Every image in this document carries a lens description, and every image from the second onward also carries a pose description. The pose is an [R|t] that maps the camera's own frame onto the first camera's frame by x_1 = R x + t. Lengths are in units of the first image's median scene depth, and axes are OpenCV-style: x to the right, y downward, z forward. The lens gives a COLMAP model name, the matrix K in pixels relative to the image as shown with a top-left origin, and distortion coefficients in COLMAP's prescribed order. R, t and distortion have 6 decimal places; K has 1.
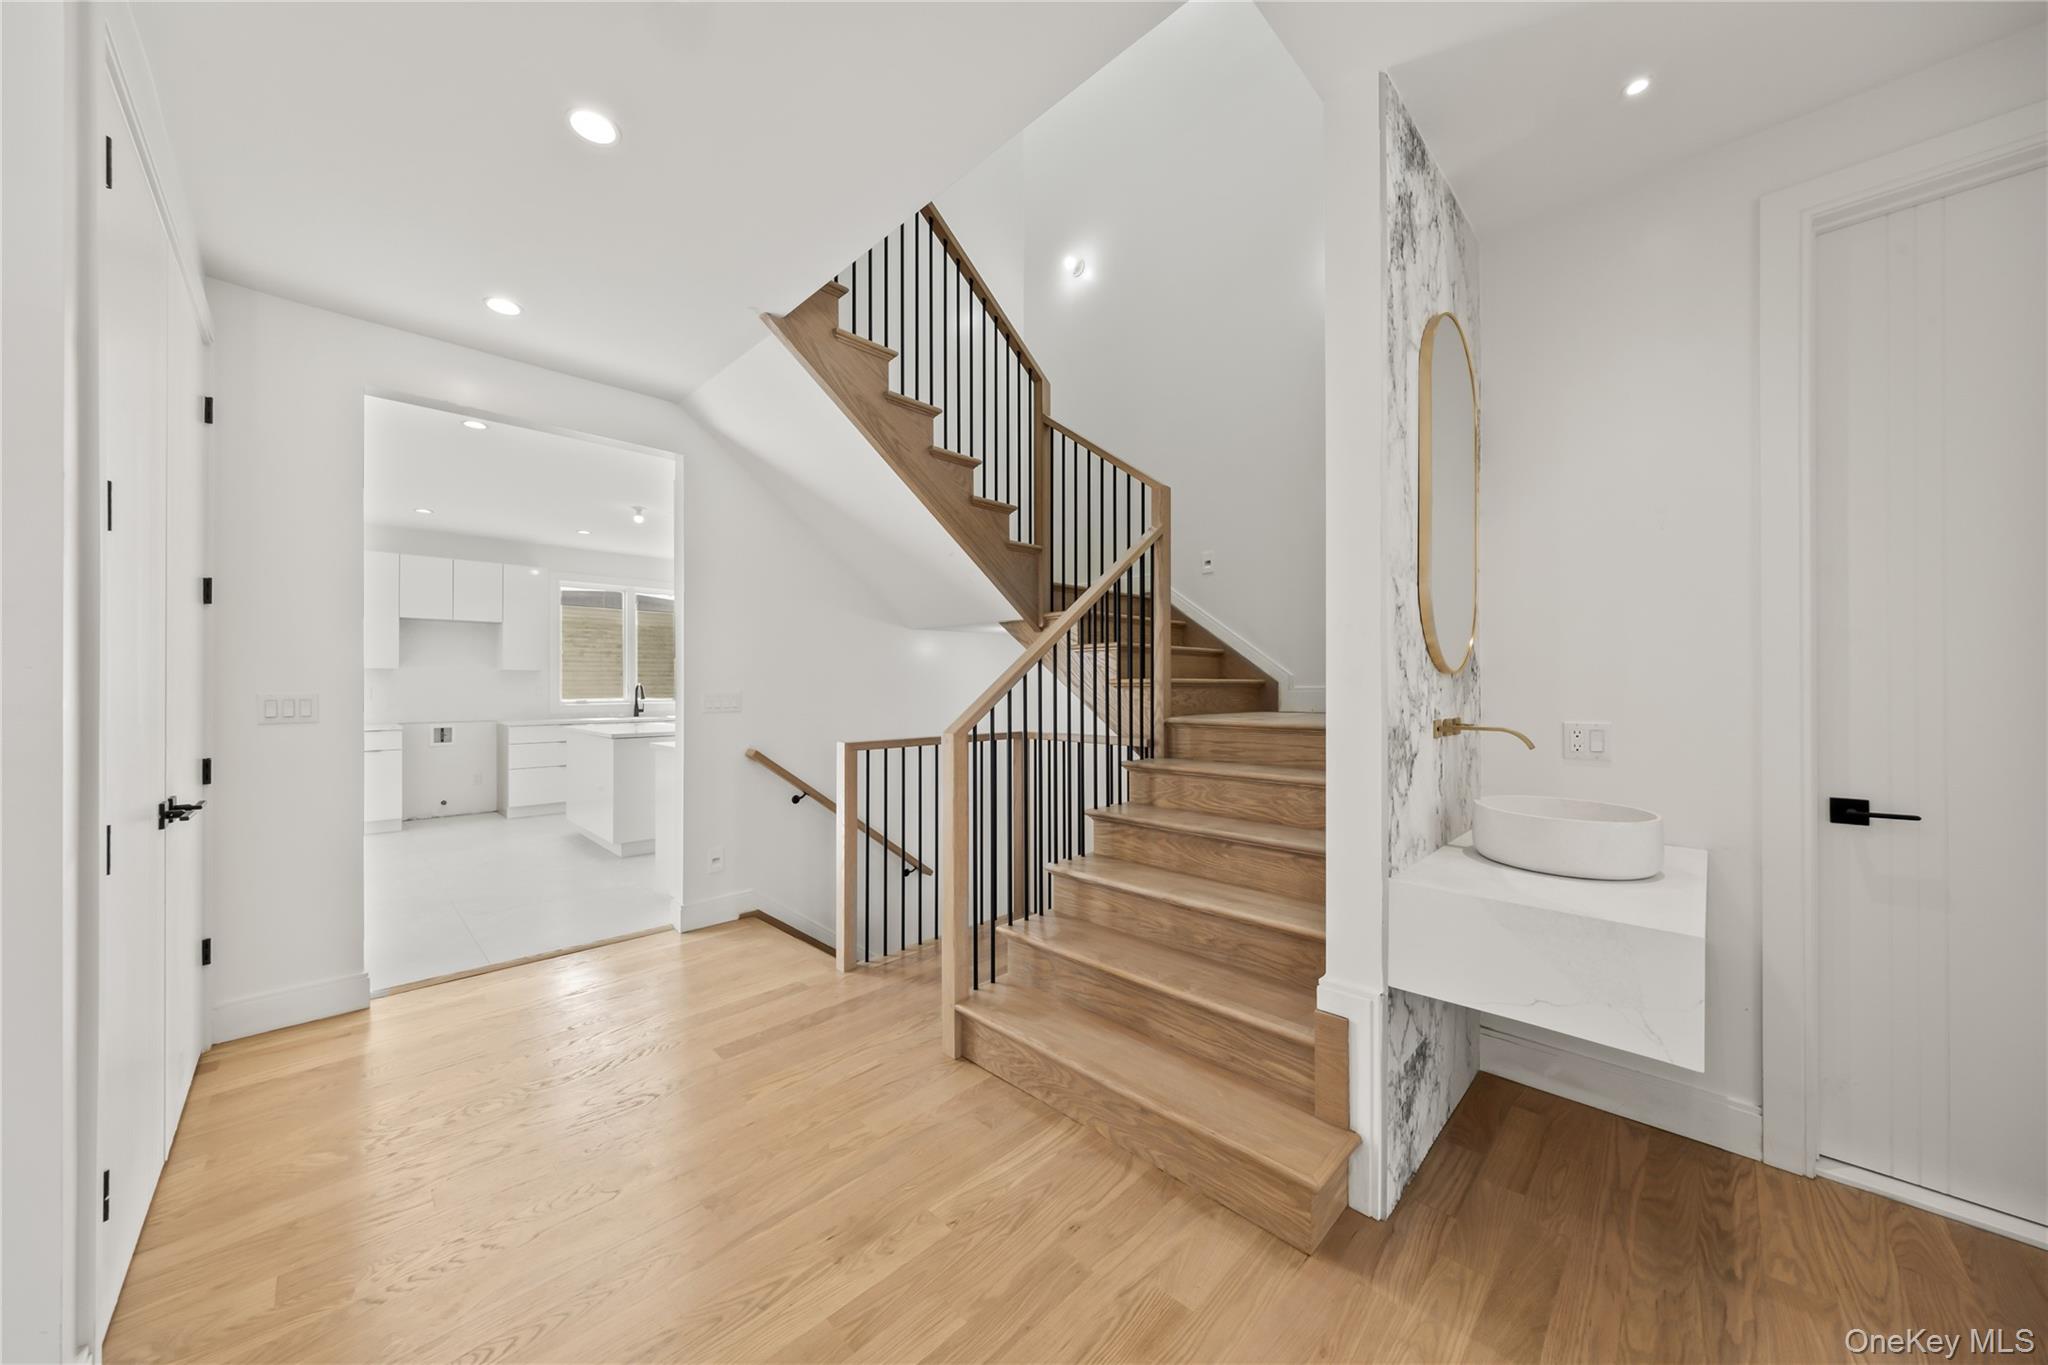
lens RADIAL K [[706.1, 0, 1017.3], [0, 706.1, 682.2], [0, 0, 1]] dist [0.010416, -0.000030]
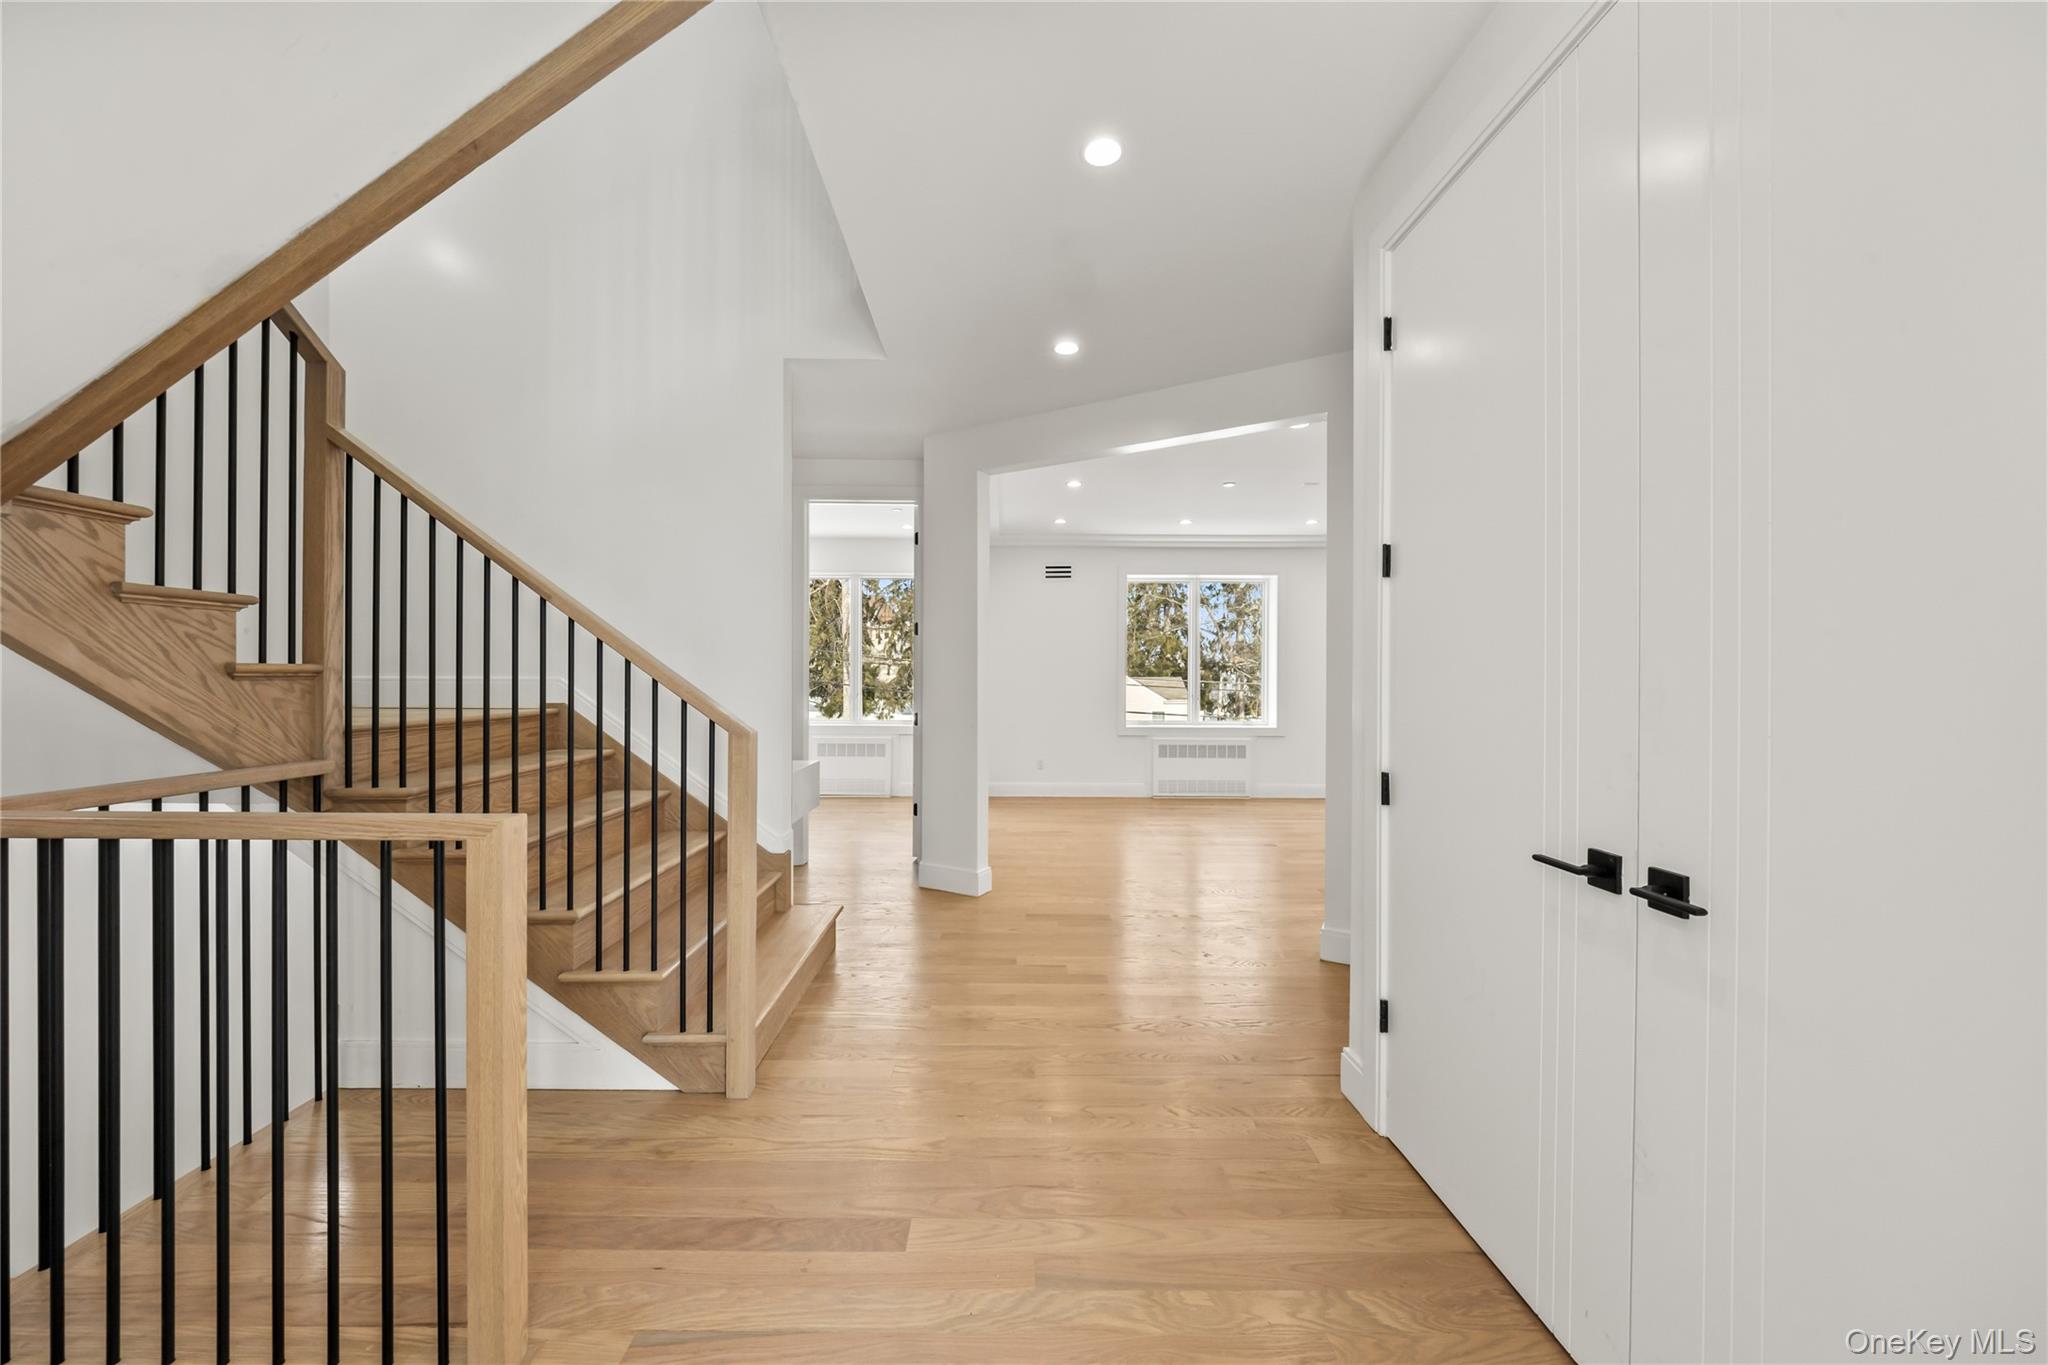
lens RADIAL K [[737.1, 0, 1010.1], [0, 737.1, 682.3], [0, 0, 1]] dist [0.019403, -0.016065]
pose [[-0.705426, -0.004142, 0.708771, -0.734876], [-0.005293, 0.999986, 0.000576, 0.008222], [-0.708763, -0.003345, -0.705438, 1.067921]]
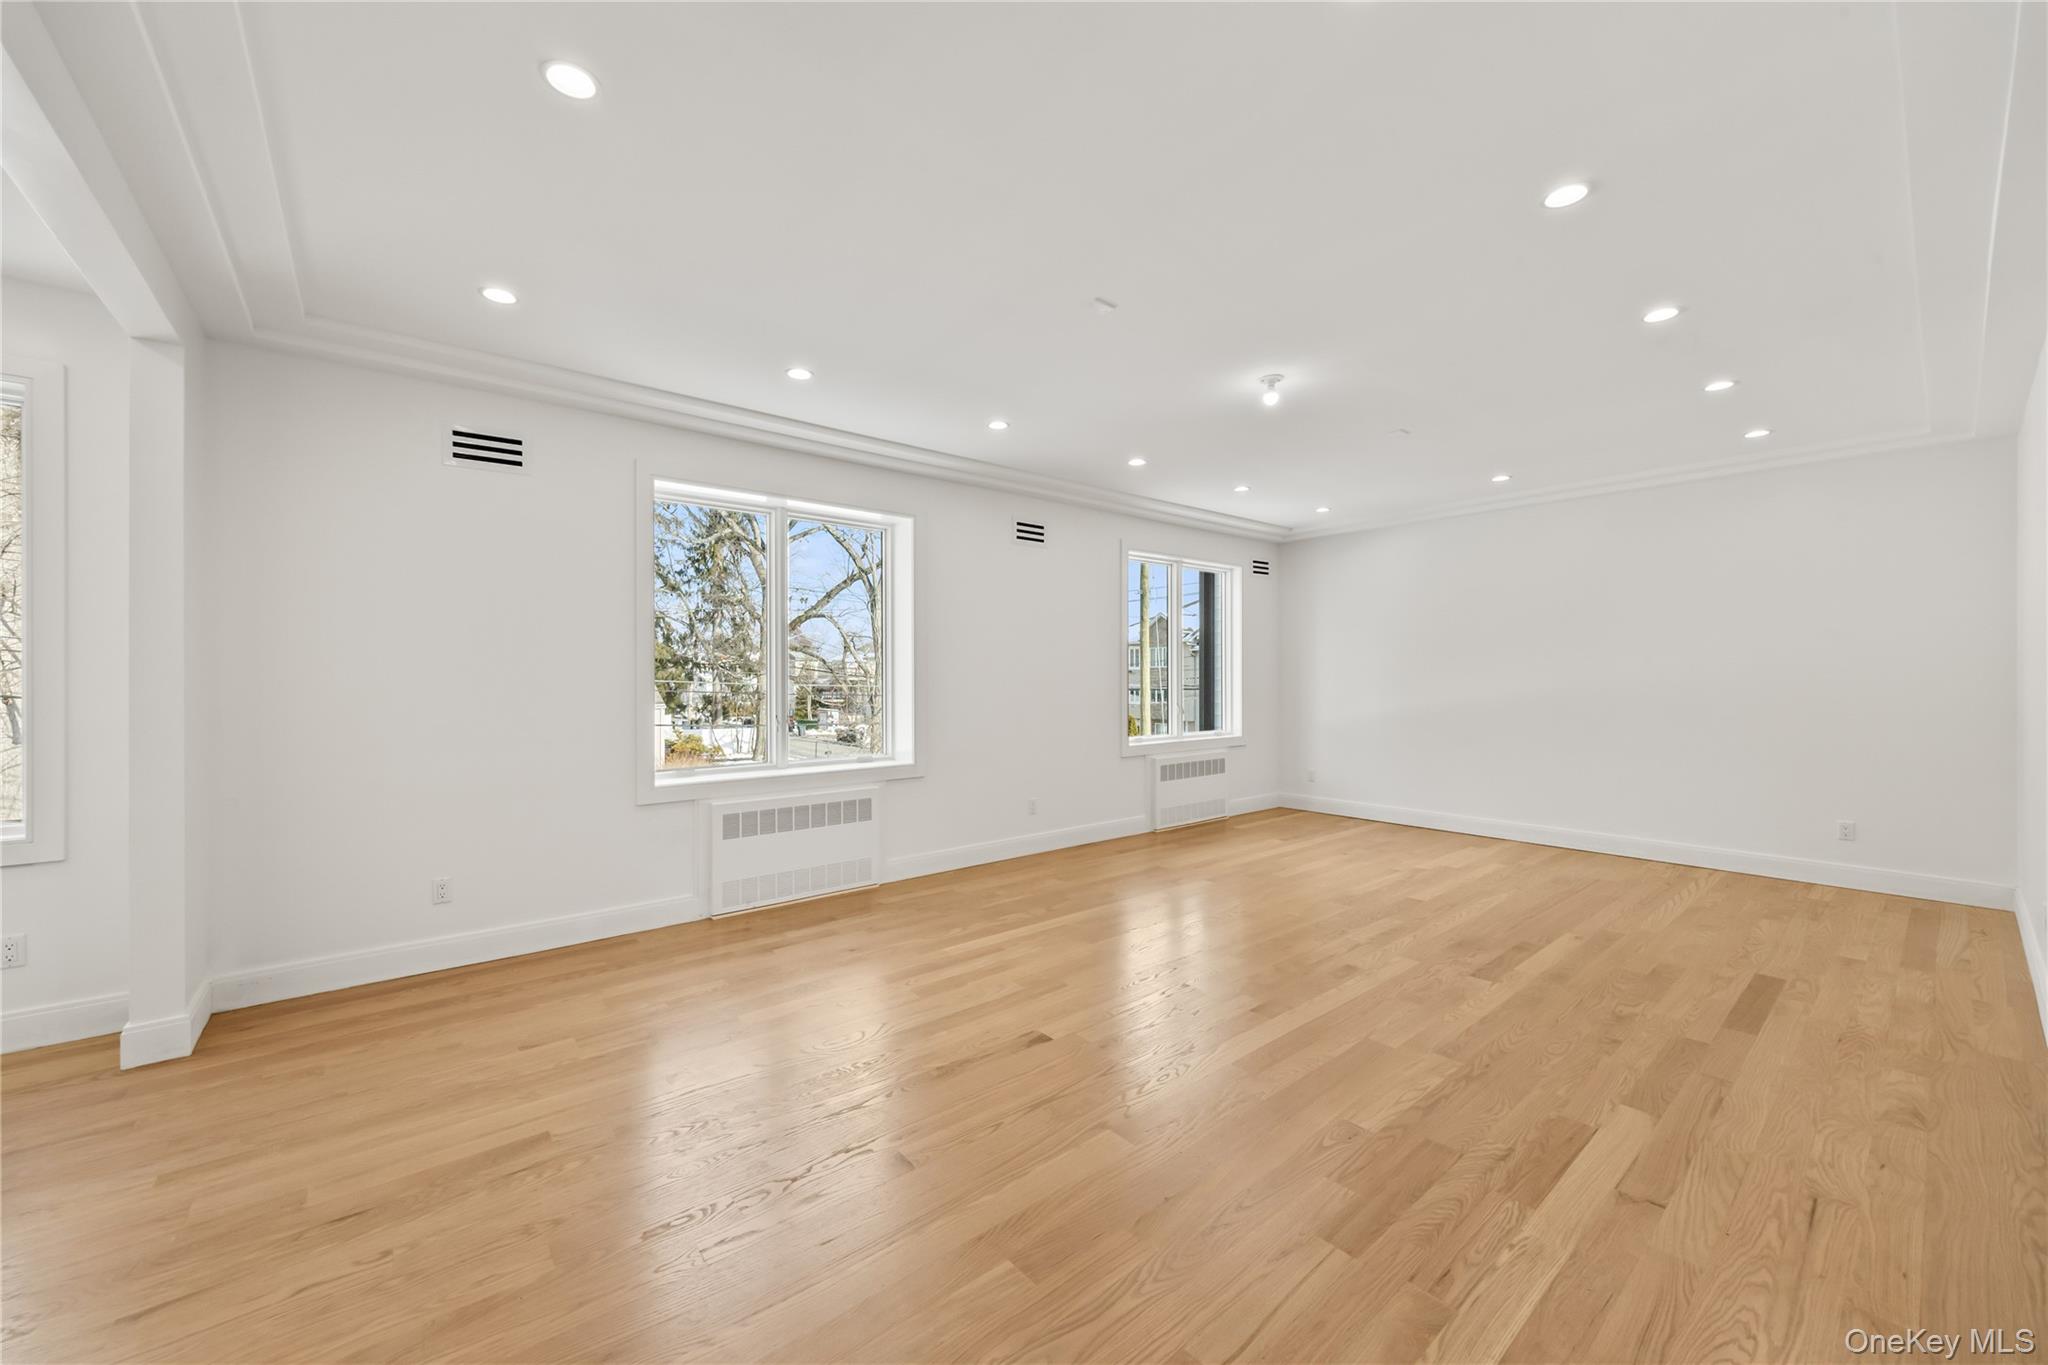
lens RADIAL K [[771.9, 0, 1002.2], [0, 771.9, 679.3], [0, 0, 1]] dist [-0.000924, -0.000415]
pose [[-0.993279, 0.005979, 0.115592, 0.006389], [0.005920, 0.999982, -0.000855, -0.015491], [-0.115595, -0.000165, -0.993296, 0.270835]]
